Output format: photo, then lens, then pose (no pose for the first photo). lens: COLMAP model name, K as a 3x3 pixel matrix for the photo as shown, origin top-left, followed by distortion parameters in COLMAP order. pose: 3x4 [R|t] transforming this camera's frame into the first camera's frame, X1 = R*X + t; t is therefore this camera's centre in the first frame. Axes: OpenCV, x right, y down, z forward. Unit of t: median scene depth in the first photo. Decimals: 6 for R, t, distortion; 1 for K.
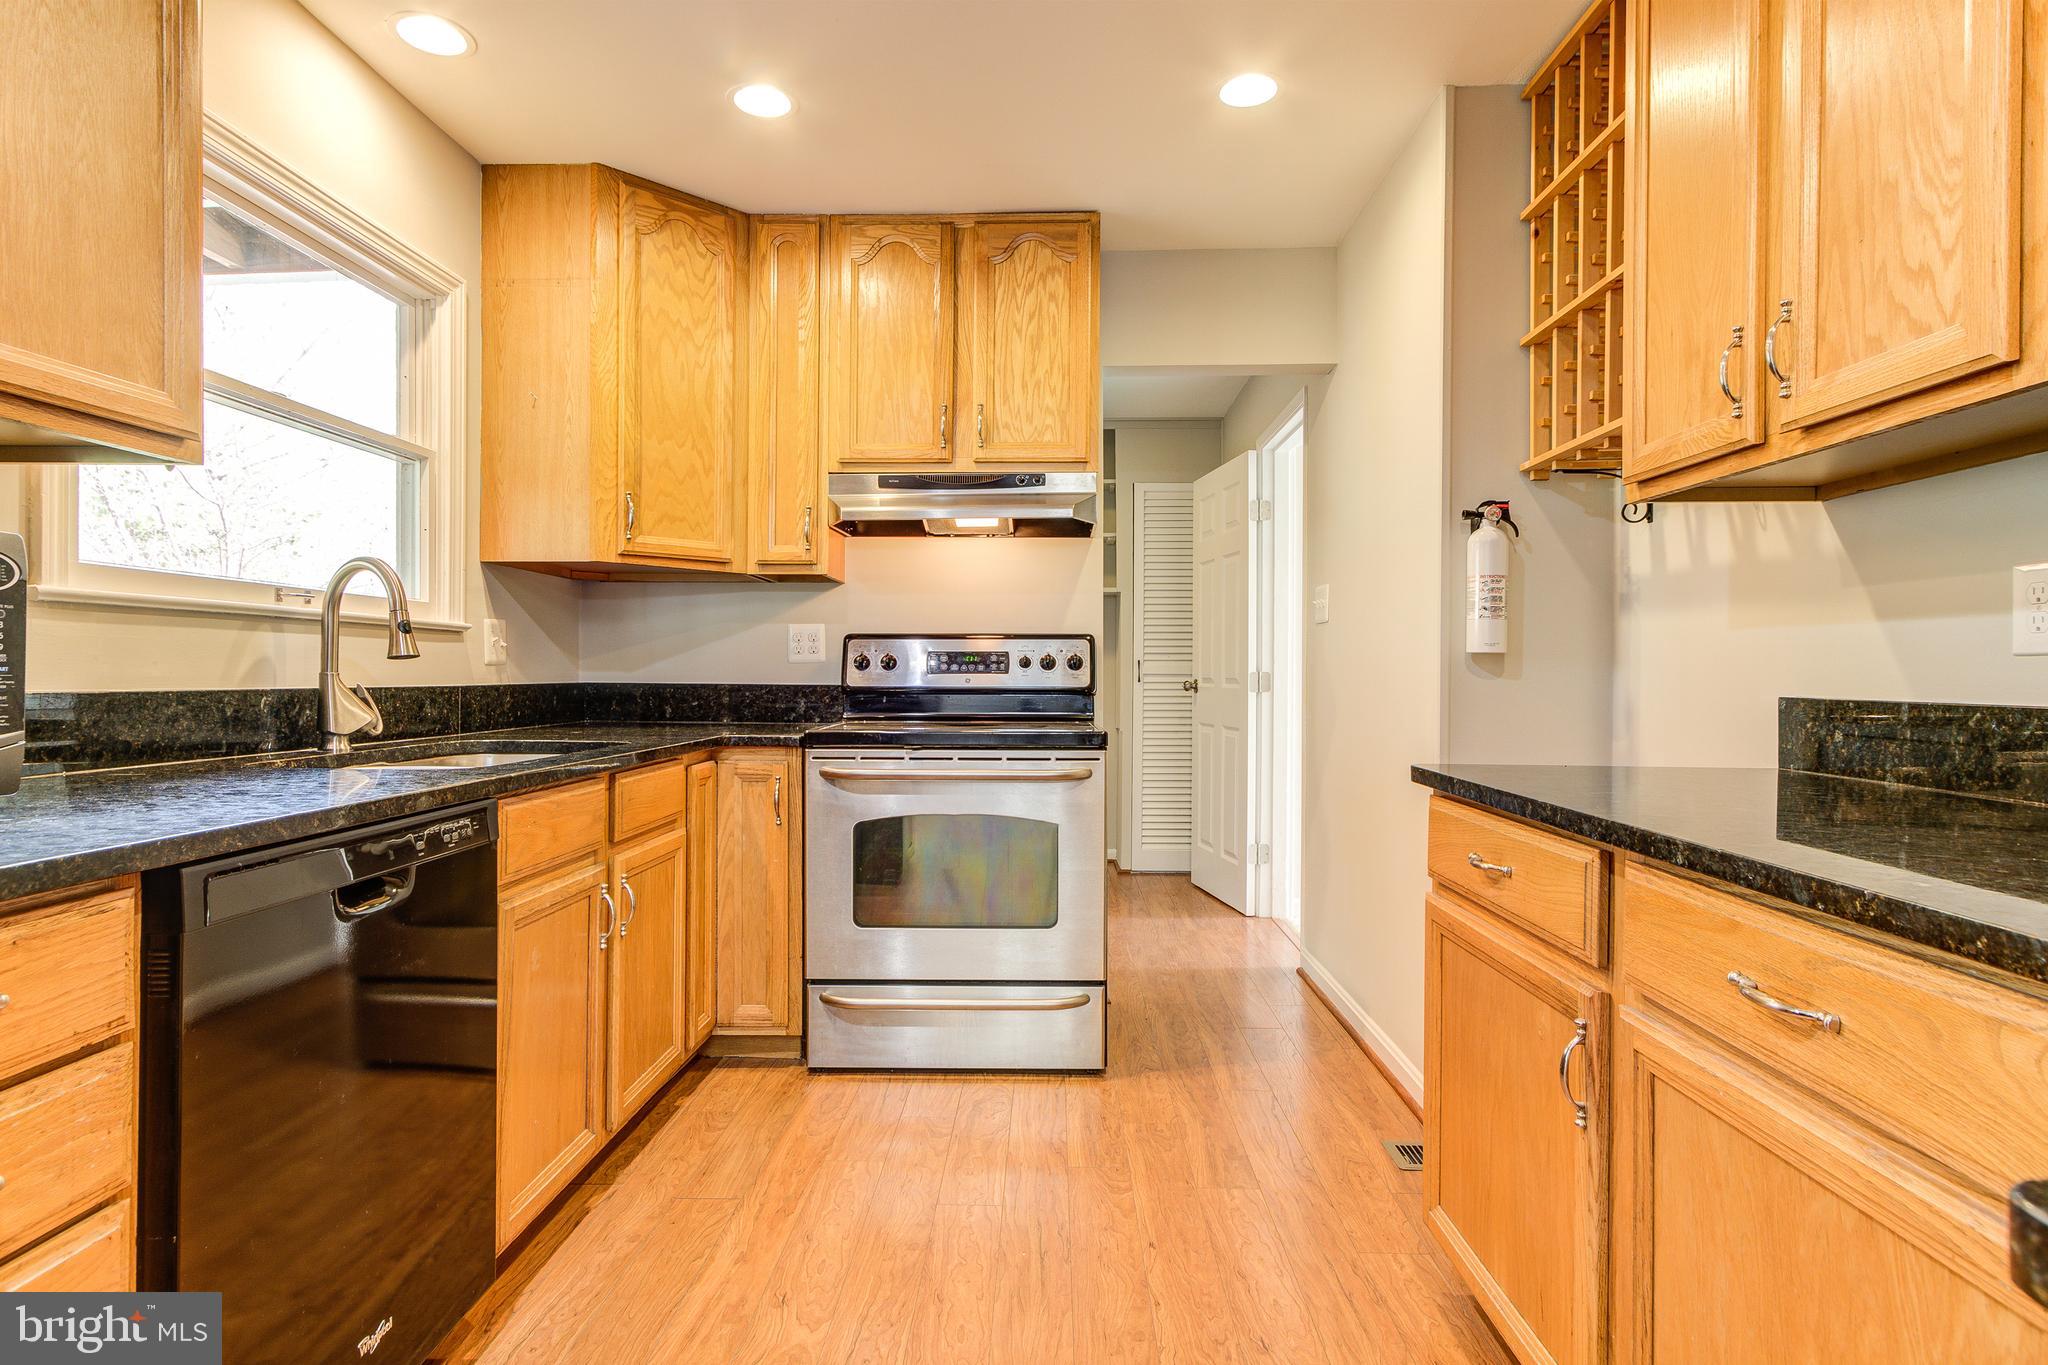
lens RADIAL K [[1107.4, 0, 1015.5], [0, 1107.4, 674.0], [0, 0, 1]] dist [-0.001029, 0.013325]
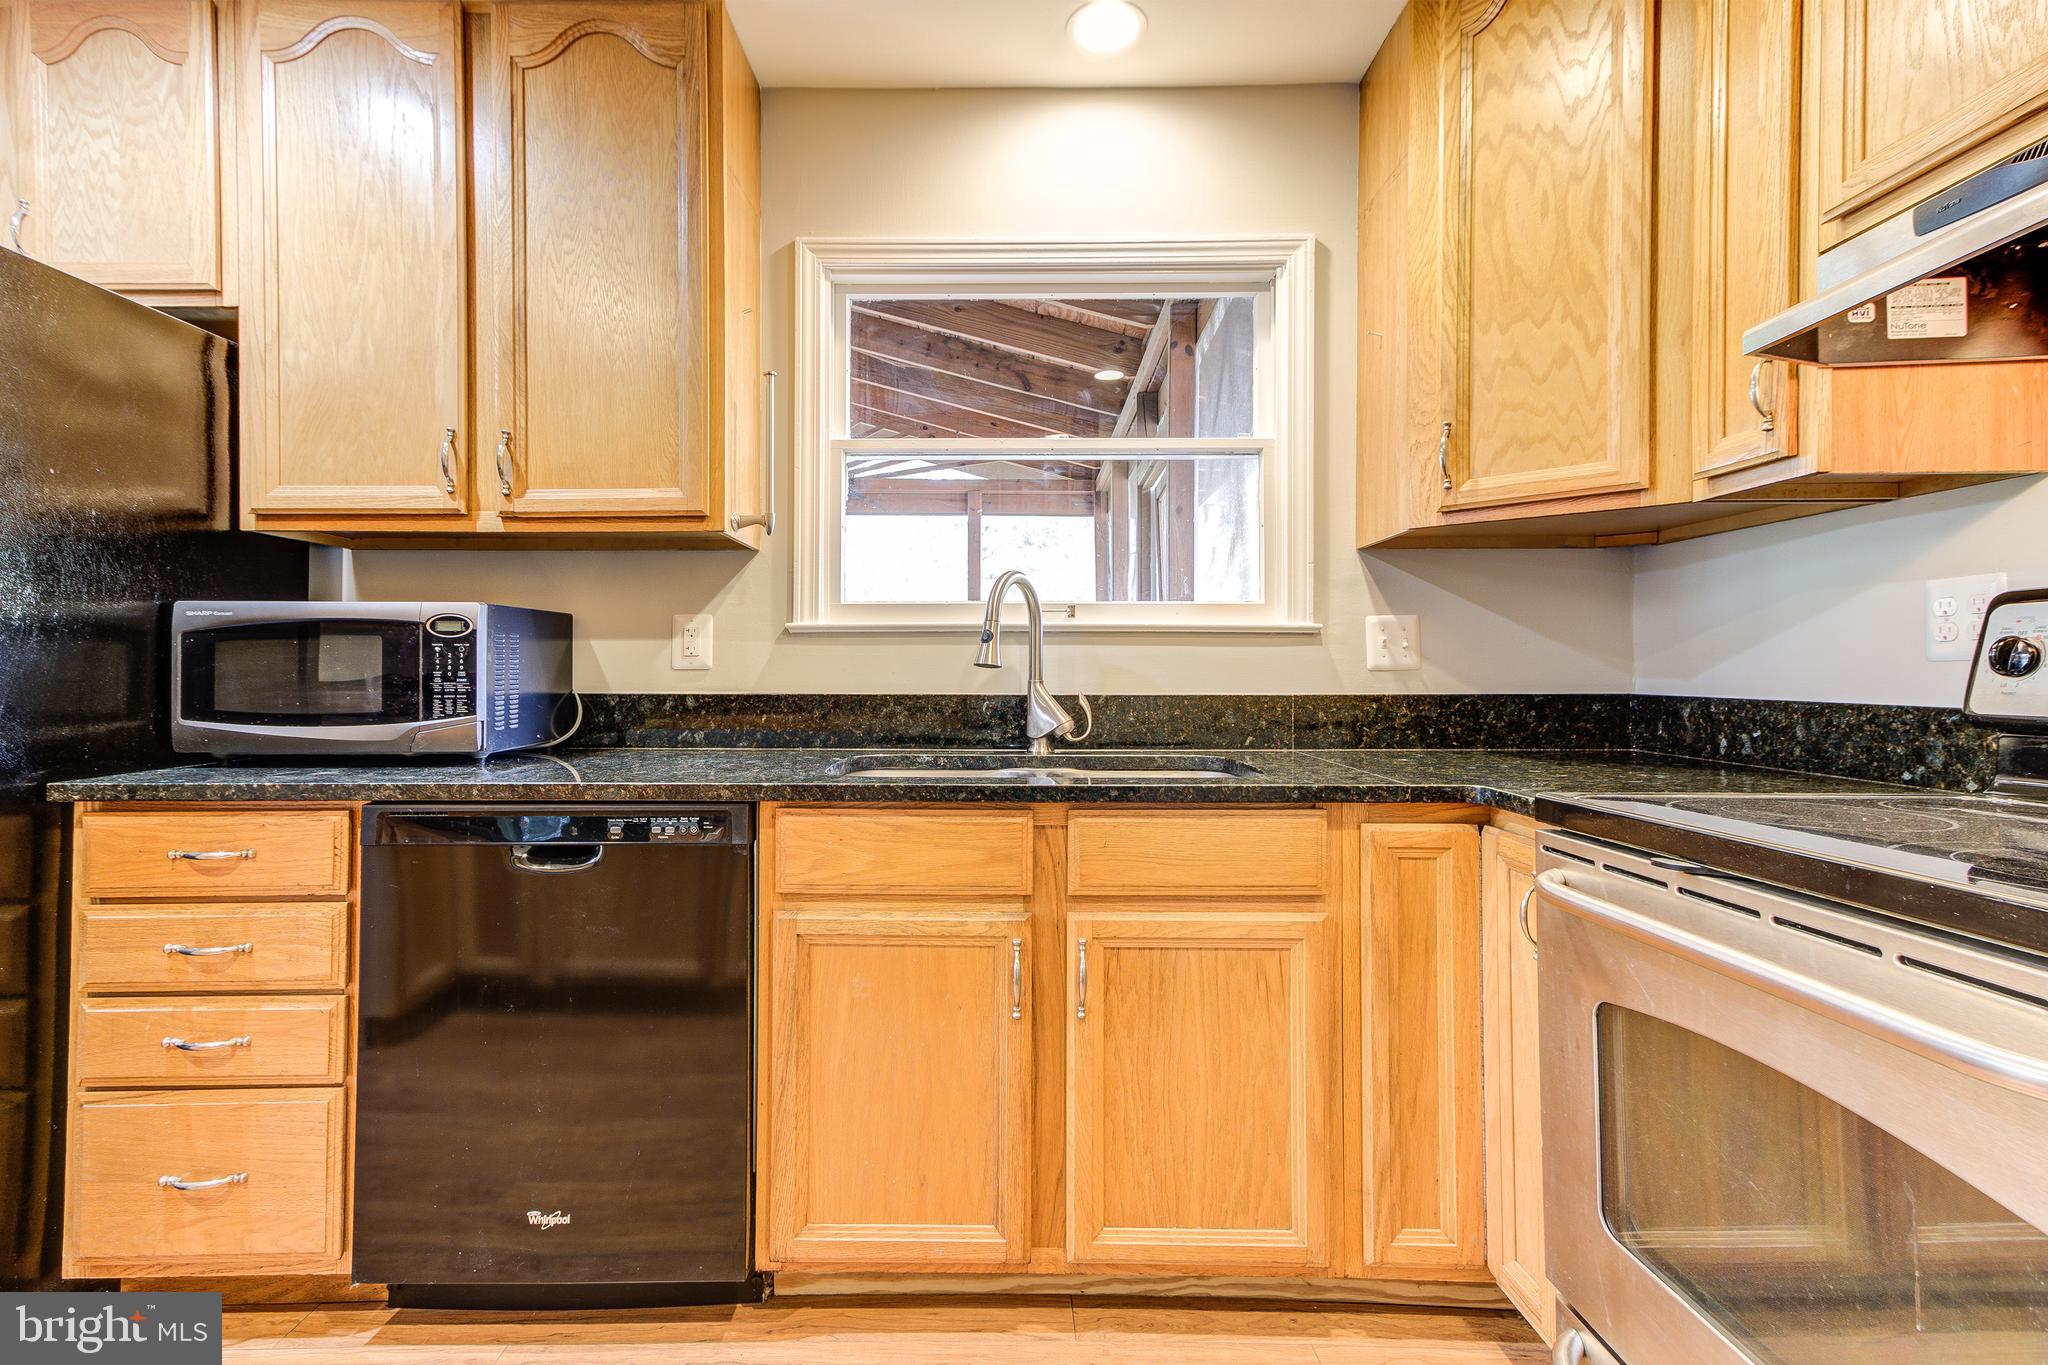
lens RADIAL K [[977.8, 0, 978.8], [0, 977.8, 654.9], [0, 0, 1]] dist [0.002614, 0.014701]
pose [[0.022074, -0.022008, -0.999514, 0.257566], [0.000118, 0.999758, -0.022011, -0.003895], [0.999756, 0.000368, 0.022072, 0.689693]]
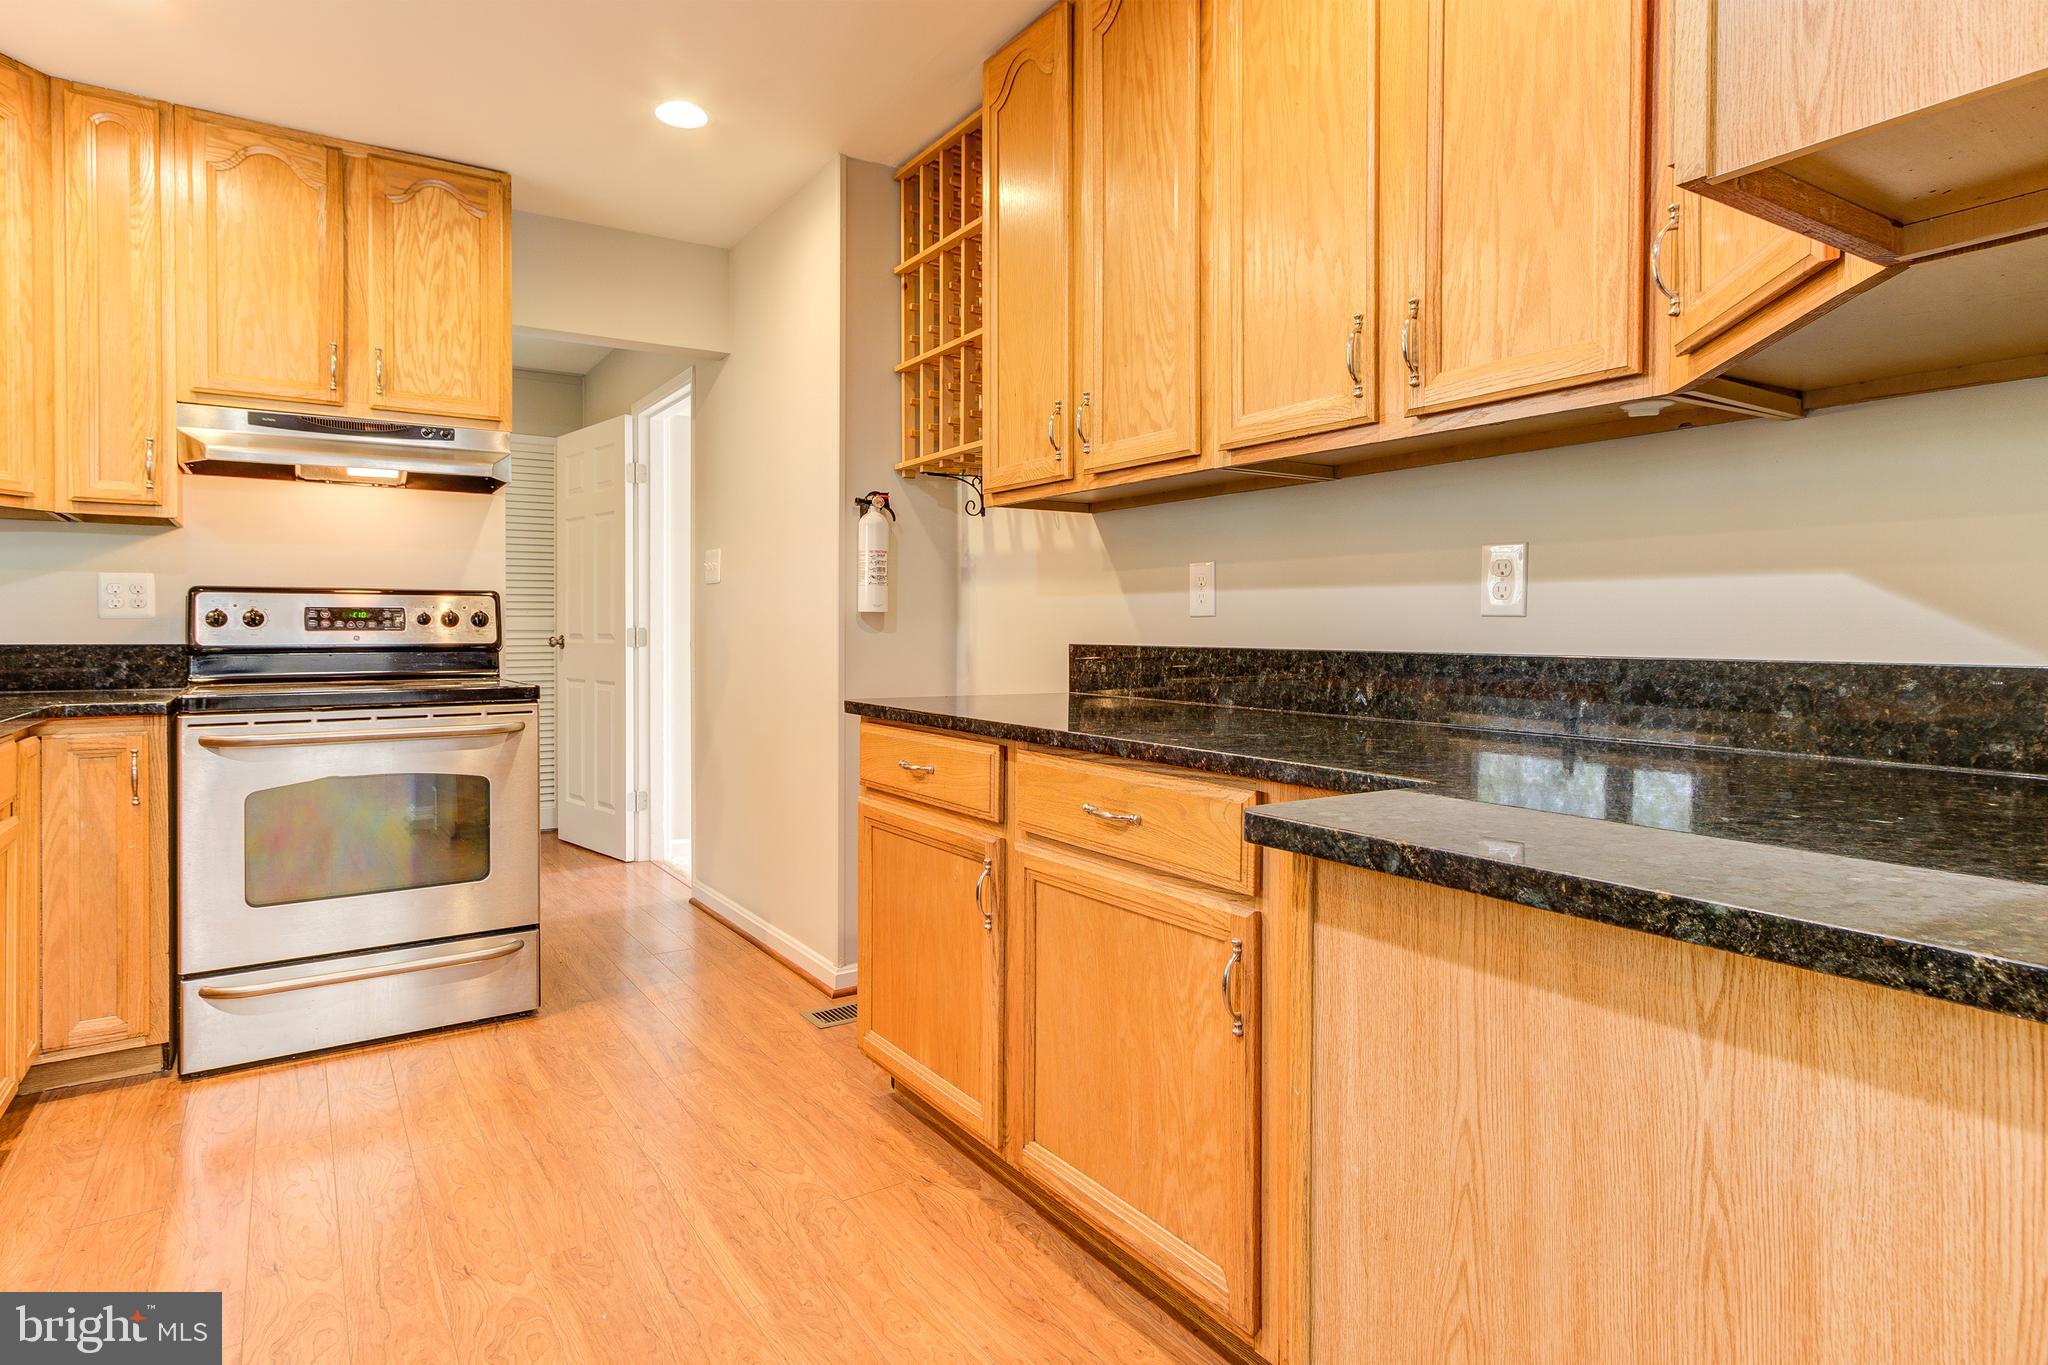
lens RADIAL K [[1195.7, 0, 1011.8], [0, 1195.7, 641.5], [0, 0, 1]] dist [0.008868, 0.002163]
pose [[0.811316, -0.010184, 0.584519, -0.208908], [0.003865, 0.999920, 0.012057, -0.001358], [-0.584595, -0.007523, 0.811291, -0.170454]]
